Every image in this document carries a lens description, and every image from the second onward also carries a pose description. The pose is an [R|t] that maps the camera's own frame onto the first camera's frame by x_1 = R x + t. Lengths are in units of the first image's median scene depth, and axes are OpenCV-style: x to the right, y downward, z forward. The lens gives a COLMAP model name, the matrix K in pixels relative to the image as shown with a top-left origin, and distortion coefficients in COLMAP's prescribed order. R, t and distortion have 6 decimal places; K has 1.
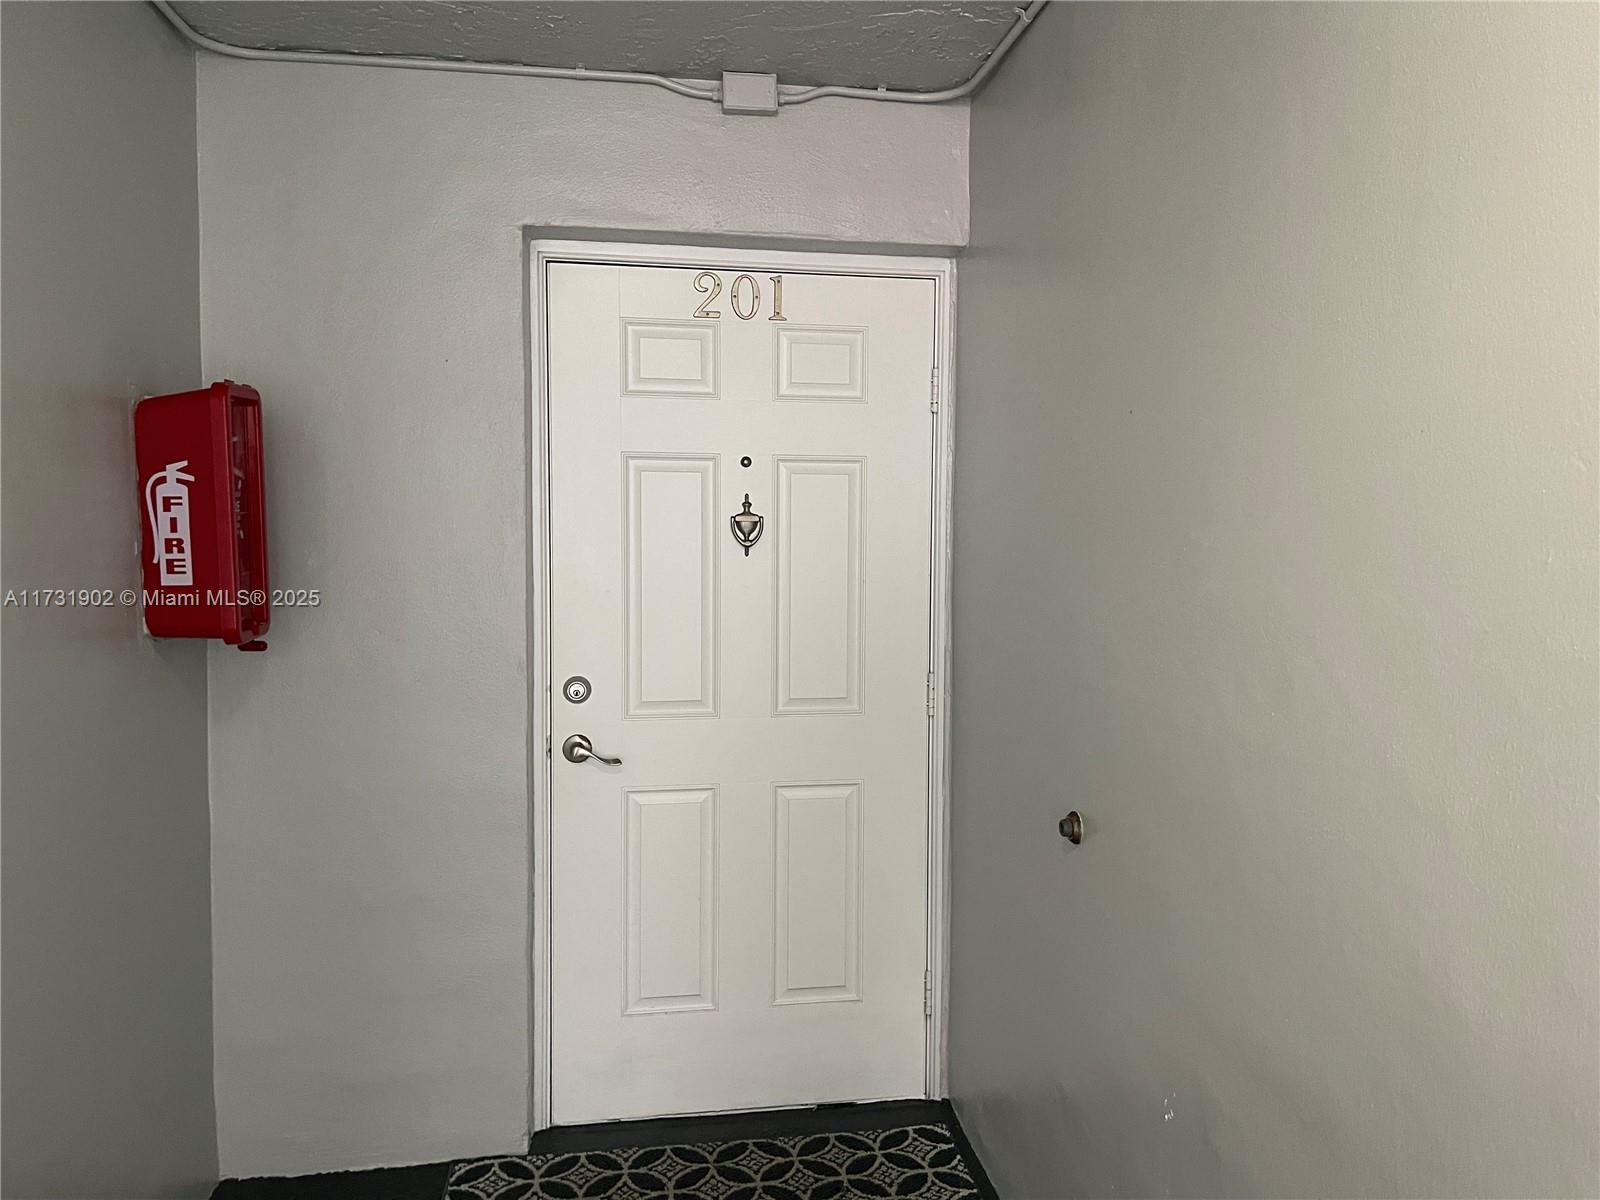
lens RADIAL K [[1208.3, 0, 805.4], [0, 1208.3, 599.6], [0, 0, 1]] dist [0.080517, -0.084253]
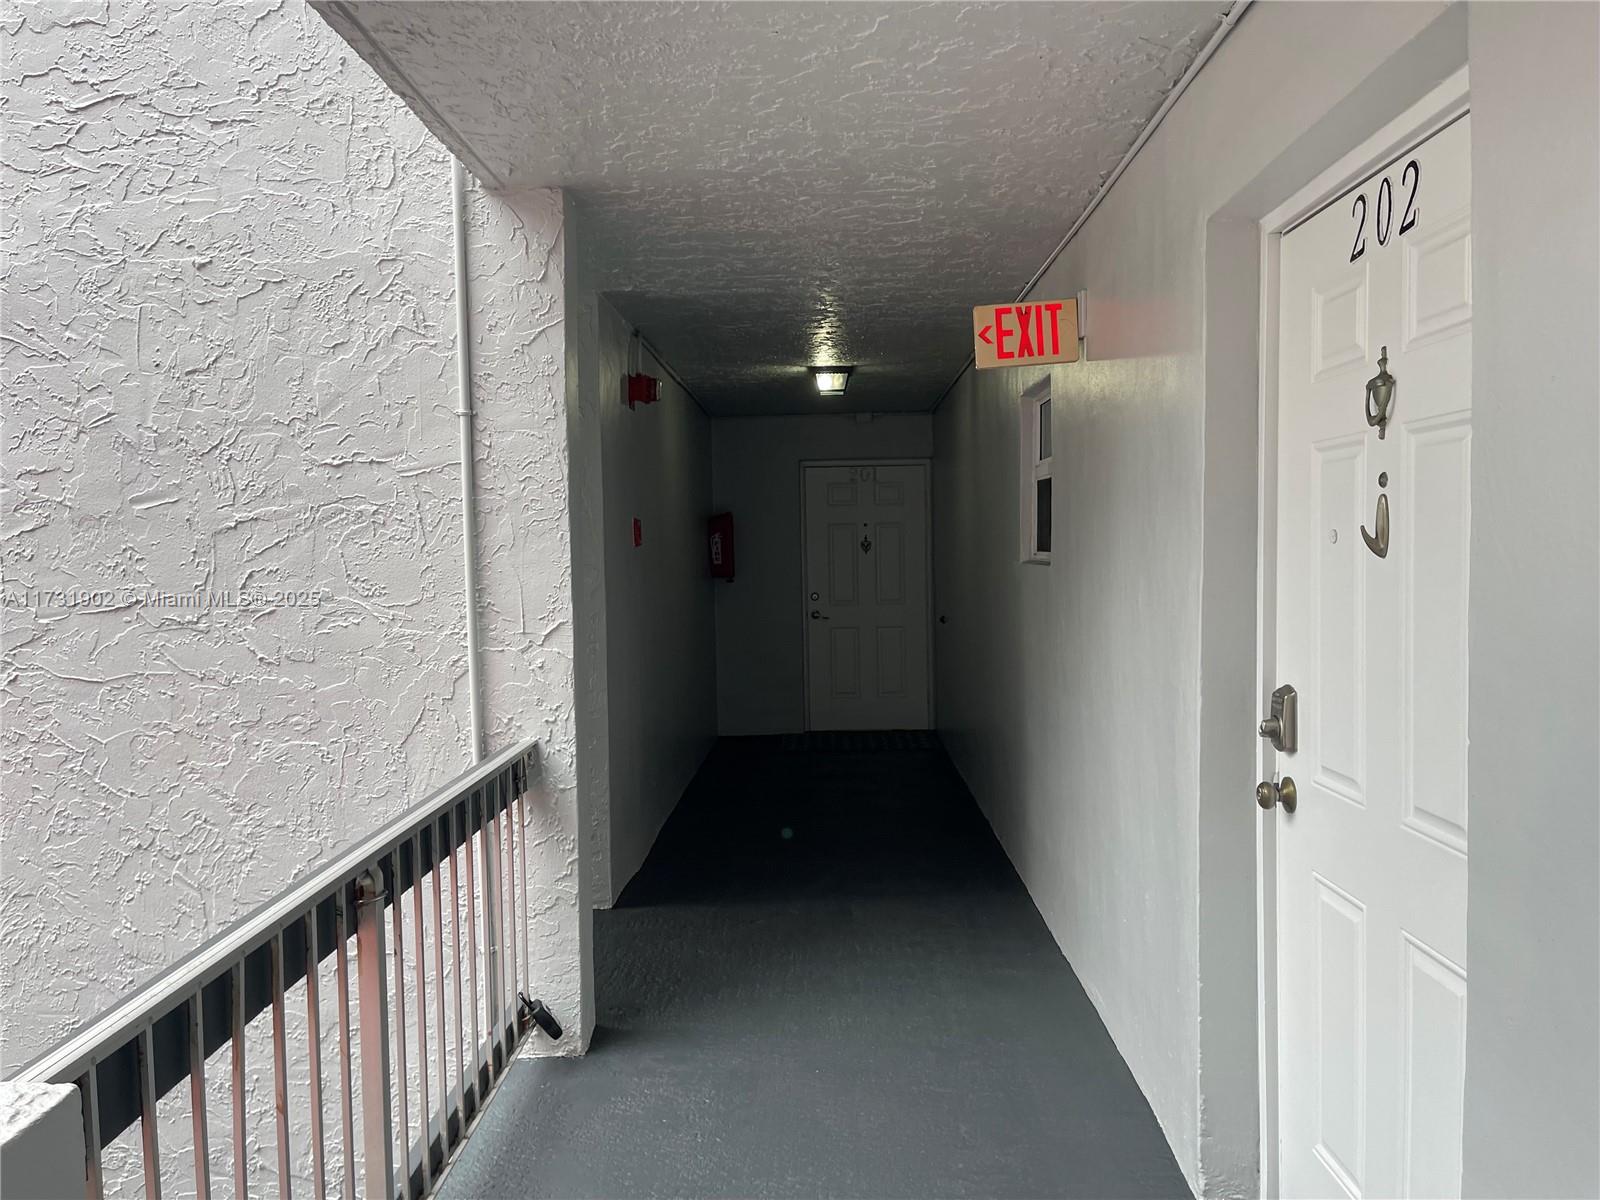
lens RADIAL K [[1208.3, 0, 801.9], [0, 1208.3, 604.7], [0, 0, 1]] dist [0.080517, -0.084253]
pose [[0.985154, -0.016292, -0.170900, 0.332332], [0.014306, 0.999815, -0.012843, 0.137432], [0.171078, 0.010207, 0.985205, -2.207513]]
